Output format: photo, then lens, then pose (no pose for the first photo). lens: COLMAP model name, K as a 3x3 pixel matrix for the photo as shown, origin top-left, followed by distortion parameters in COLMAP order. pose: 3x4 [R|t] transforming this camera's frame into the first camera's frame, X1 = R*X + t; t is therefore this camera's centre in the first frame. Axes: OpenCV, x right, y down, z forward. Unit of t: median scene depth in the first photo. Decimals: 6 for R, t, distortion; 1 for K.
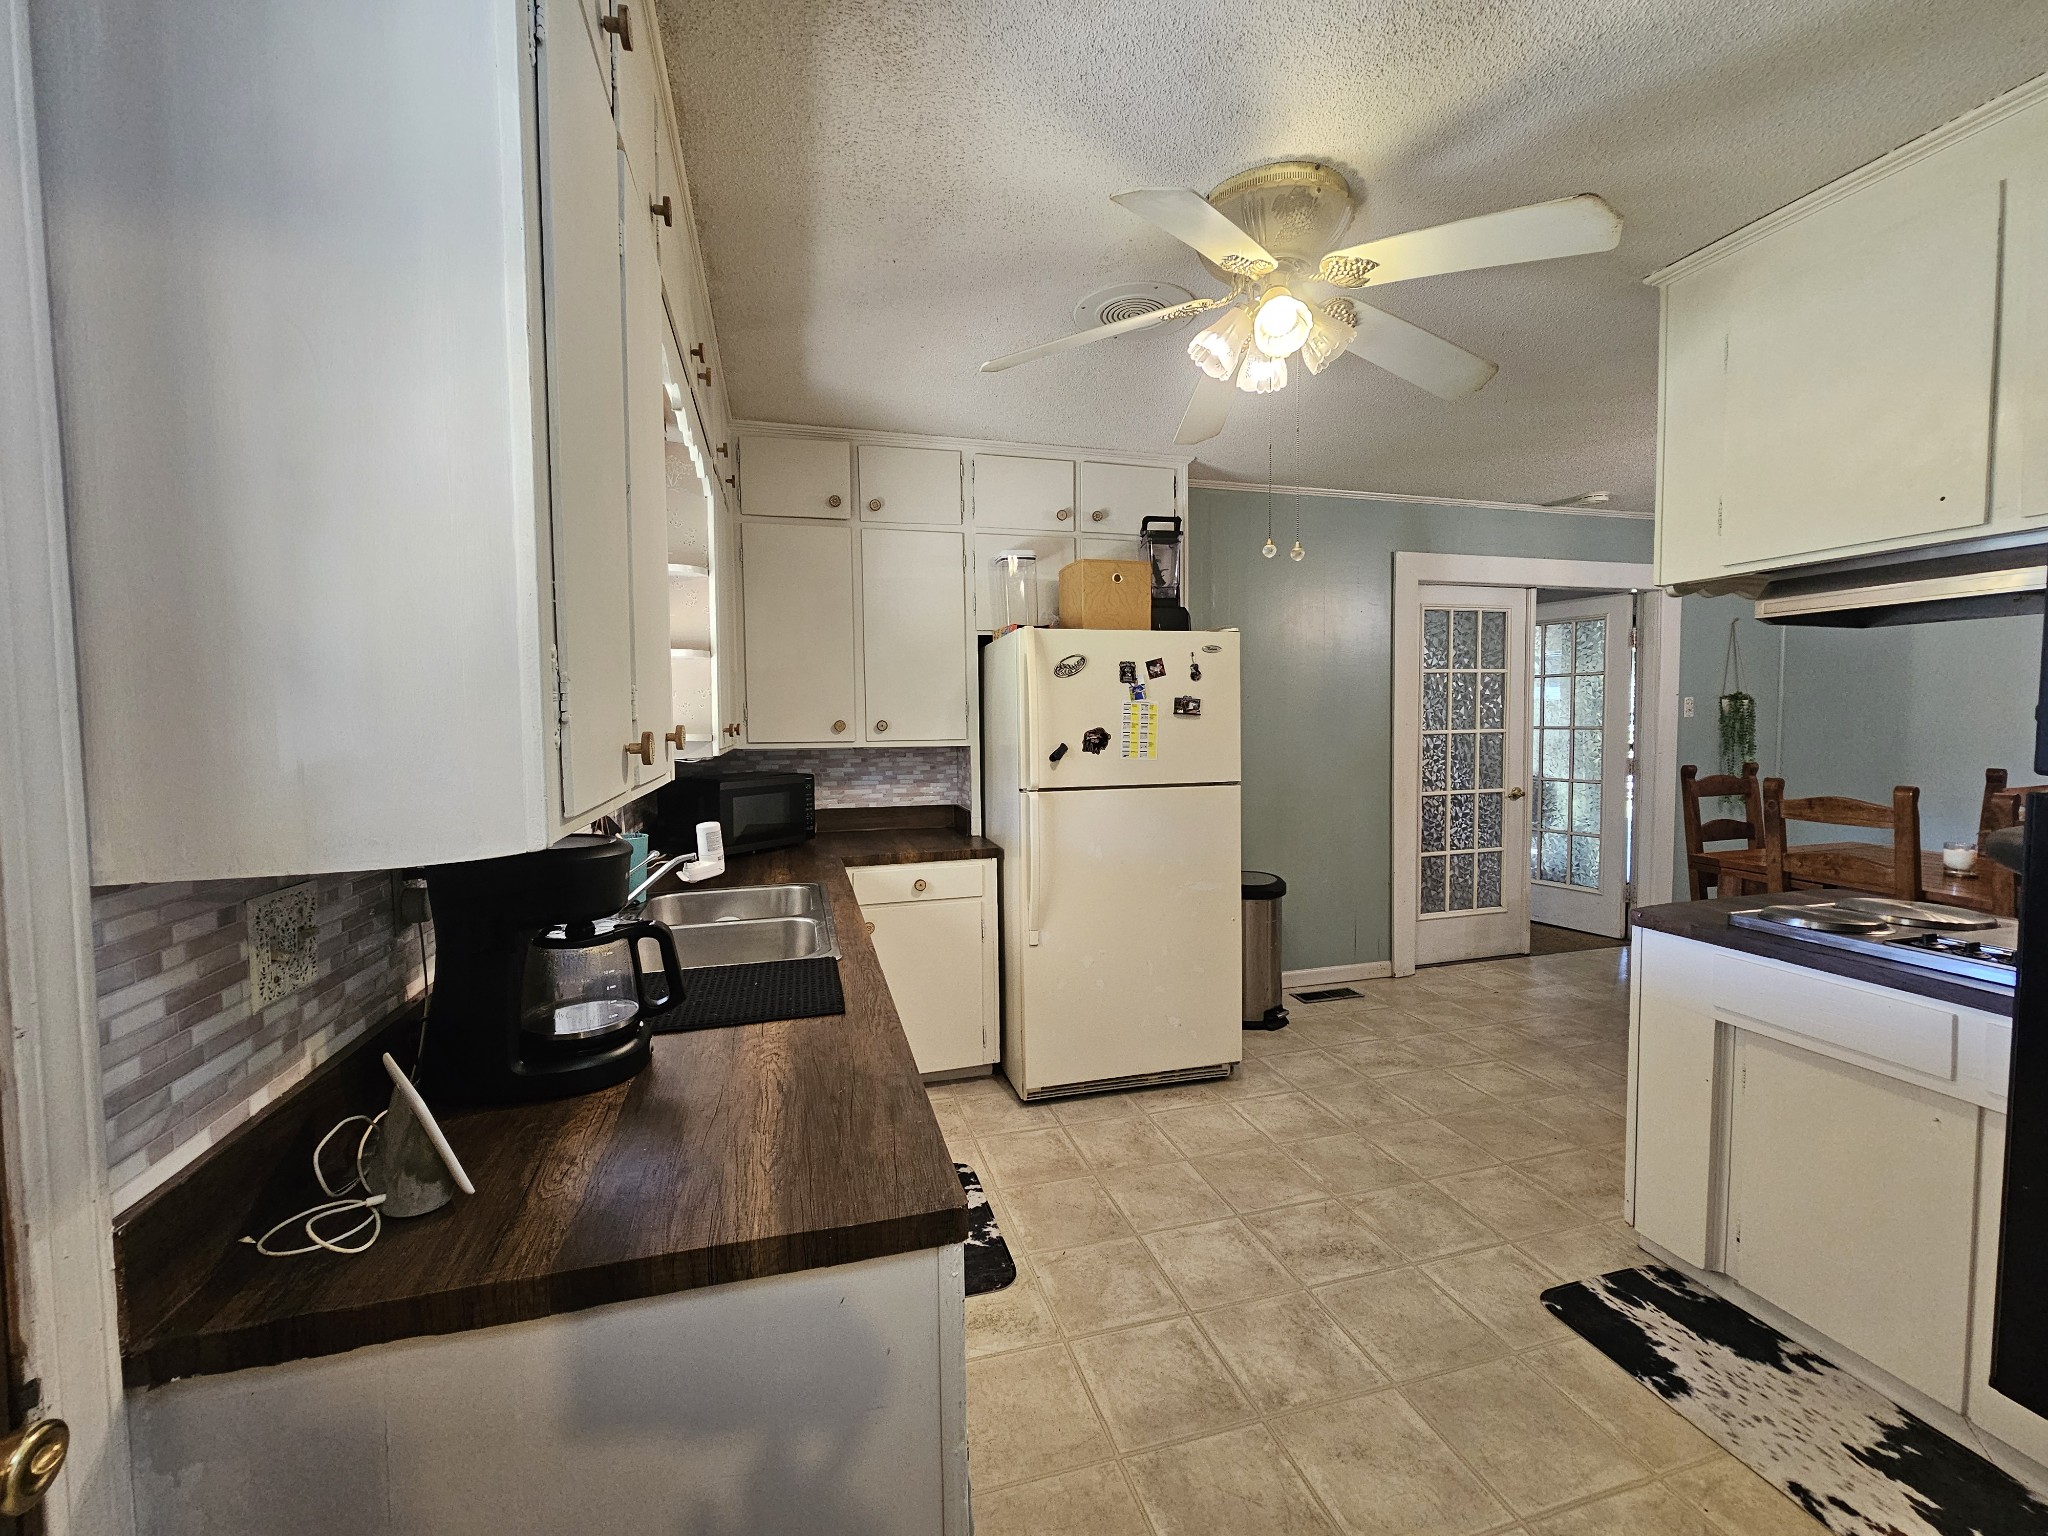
lens RADIAL K [[815.4, 0, 1020.3], [0, 815.4, 759.4], [0, 0, 1]] dist [-0.000236, -0.000001]
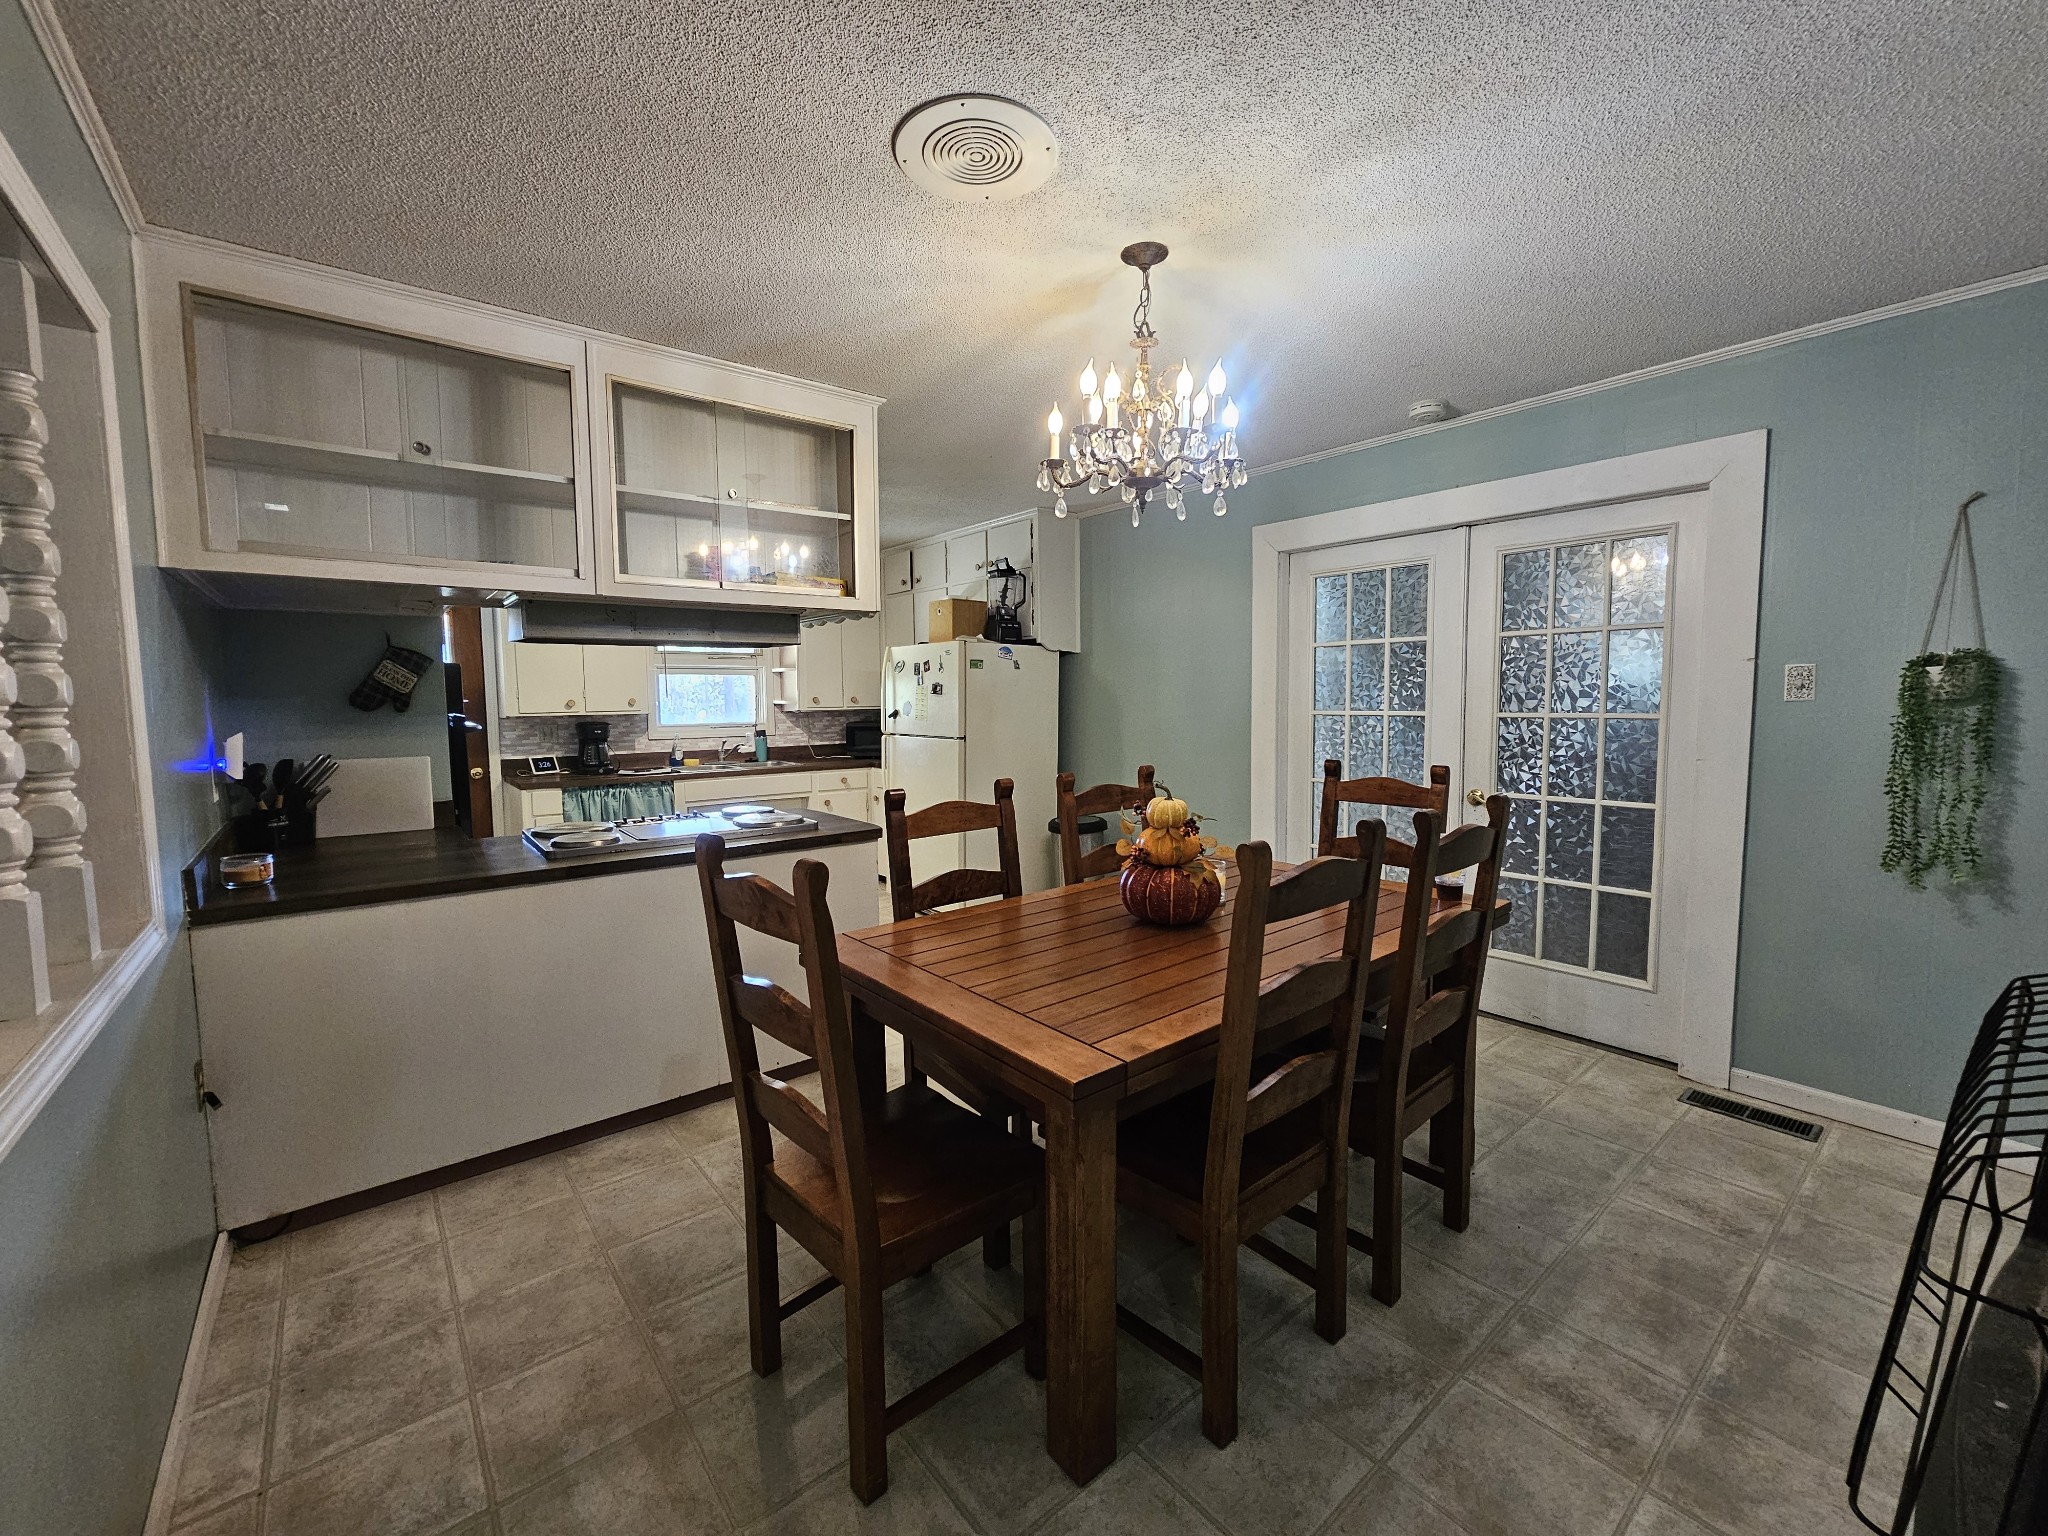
lens RADIAL K [[815.4, 0, 1026.7], [0, 815.4, 763.7], [0, 0, 1]] dist [-0.000236, -0.000001]
pose [[0.409561, 0.088627, -0.907968, 1.792454], [-0.042235, 0.996045, 0.078174, -0.049901], [0.911305, 0.006331, 0.411684, 0.485842]]
